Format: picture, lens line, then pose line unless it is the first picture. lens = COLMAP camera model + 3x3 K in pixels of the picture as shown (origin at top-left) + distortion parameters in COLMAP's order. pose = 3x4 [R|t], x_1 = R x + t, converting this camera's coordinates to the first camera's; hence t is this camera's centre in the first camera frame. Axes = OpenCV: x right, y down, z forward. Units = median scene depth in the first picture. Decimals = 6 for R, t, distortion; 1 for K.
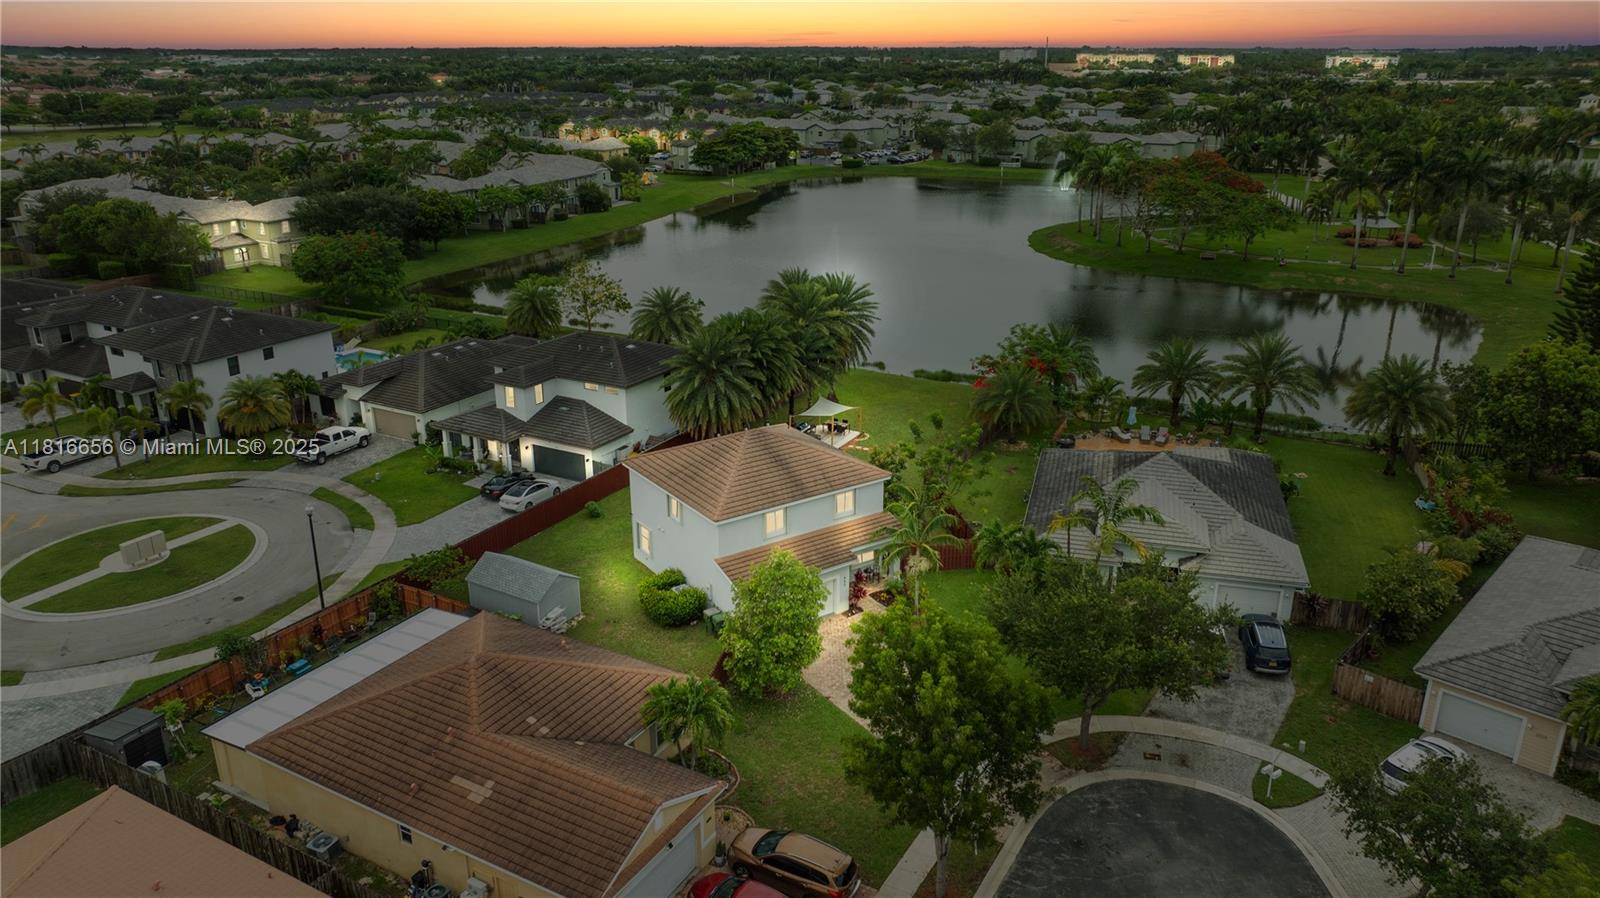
lens RADIAL K [[1141.5, 0, 800.0], [0, 1141.5, 449.0], [0, 0, 1]] dist [-0.019474, 0.007721]
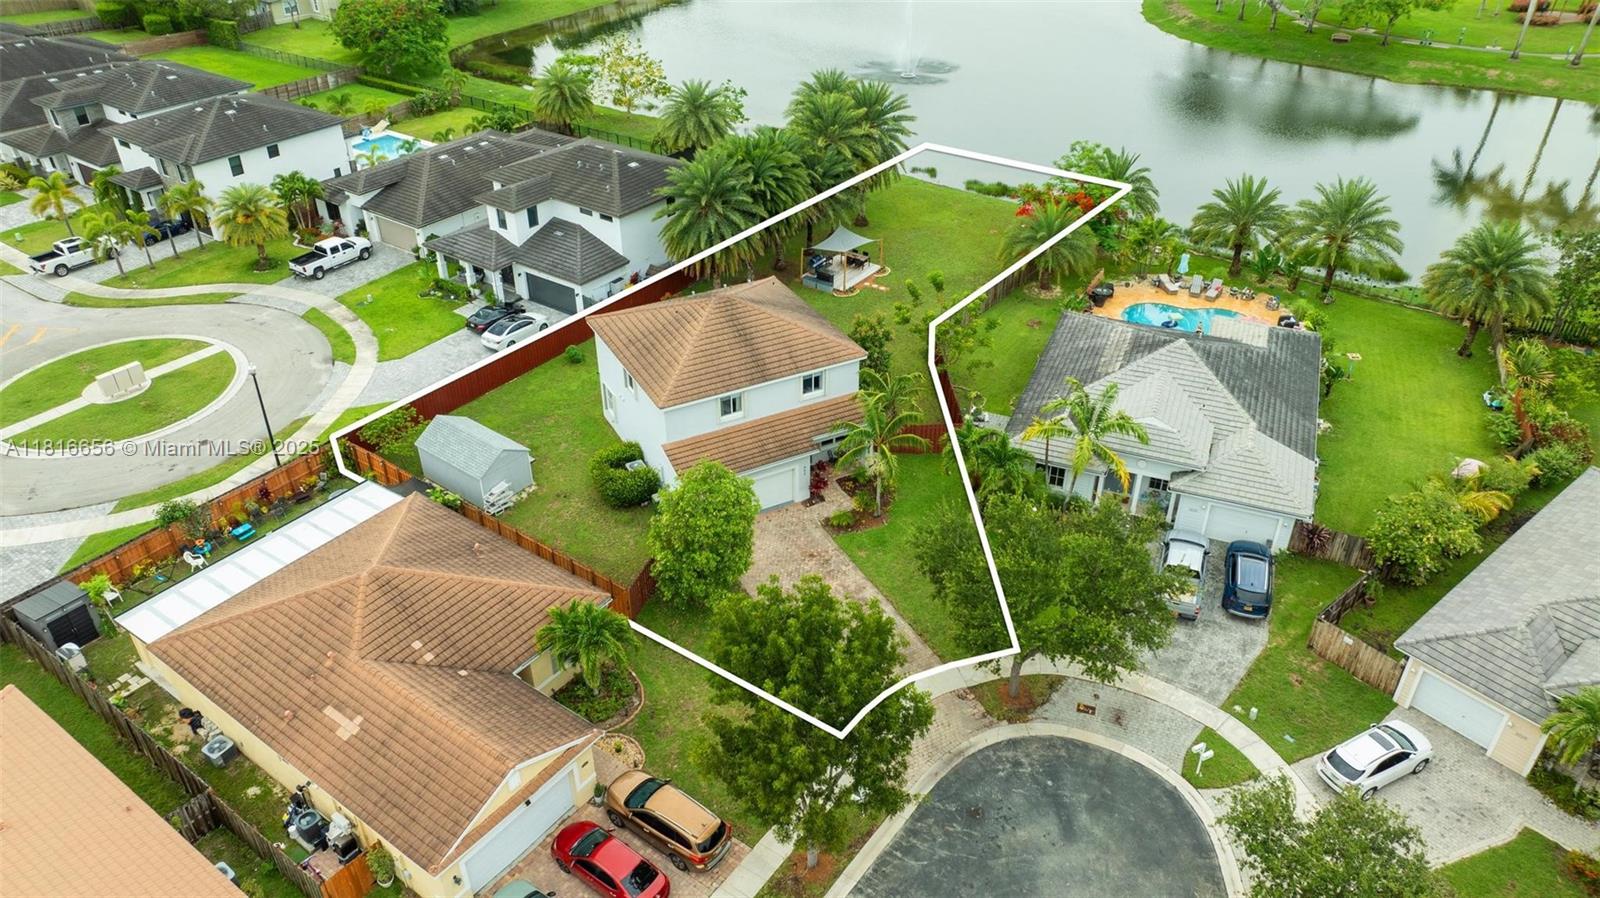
lens RADIAL K [[1141.5, 0, 800.0], [0, 1141.5, 449.0], [0, 0, 1]] dist [-0.019474, 0.007721]
pose [[0.993201, 0.063284, -0.097713, 0.127992], [-0.039232, 0.972193, 0.230870, -0.119461], [0.109606, -0.225467, 0.968066, 0.097941]]
